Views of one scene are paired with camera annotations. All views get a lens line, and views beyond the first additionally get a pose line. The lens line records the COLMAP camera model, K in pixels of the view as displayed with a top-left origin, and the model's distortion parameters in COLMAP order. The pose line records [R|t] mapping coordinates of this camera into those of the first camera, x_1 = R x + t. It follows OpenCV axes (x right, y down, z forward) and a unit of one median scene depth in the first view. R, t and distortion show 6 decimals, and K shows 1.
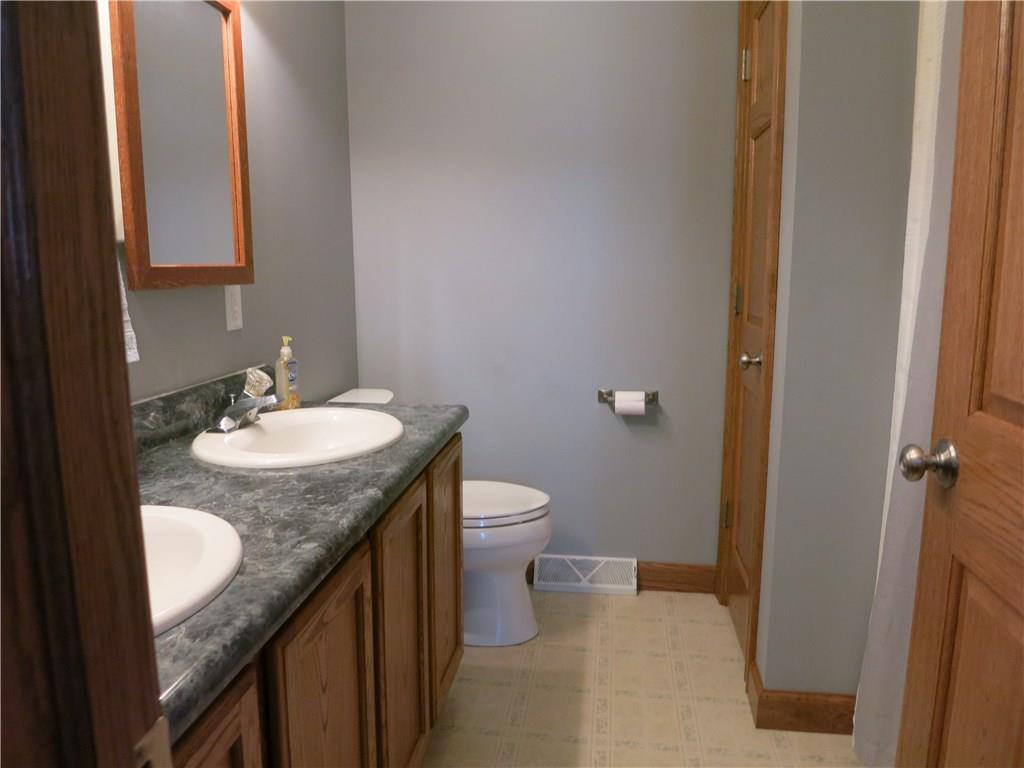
lens RADIAL K [[730.5, 0, 512.0], [0, 730.5, 384.0], [0, 0, 1]] dist [-0.017440, -0.009082]
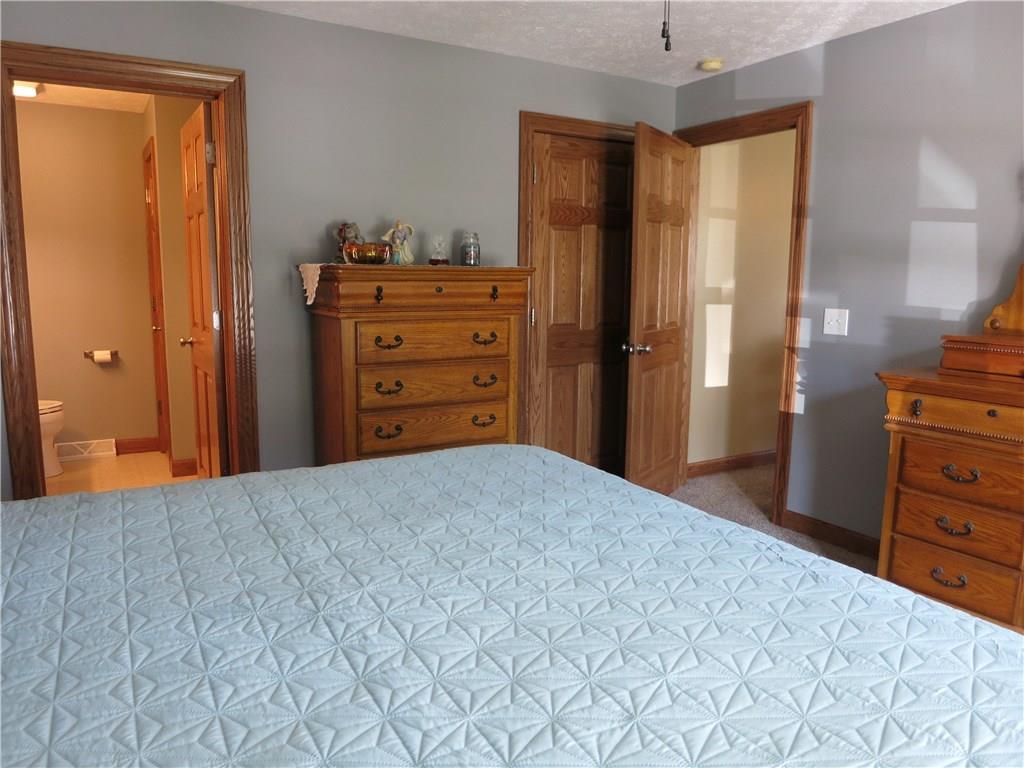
lens RADIAL K [[730.5, 0, 512.0], [0, 730.5, 384.0], [0, 0, 1]] dist [-0.017440, -0.009082]
pose [[0.781209, -0.081967, 0.618865, -0.195976], [0.091700, 0.995656, 0.016117, 0.169512], [-0.617498, 0.044160, 0.785332, -1.234287]]
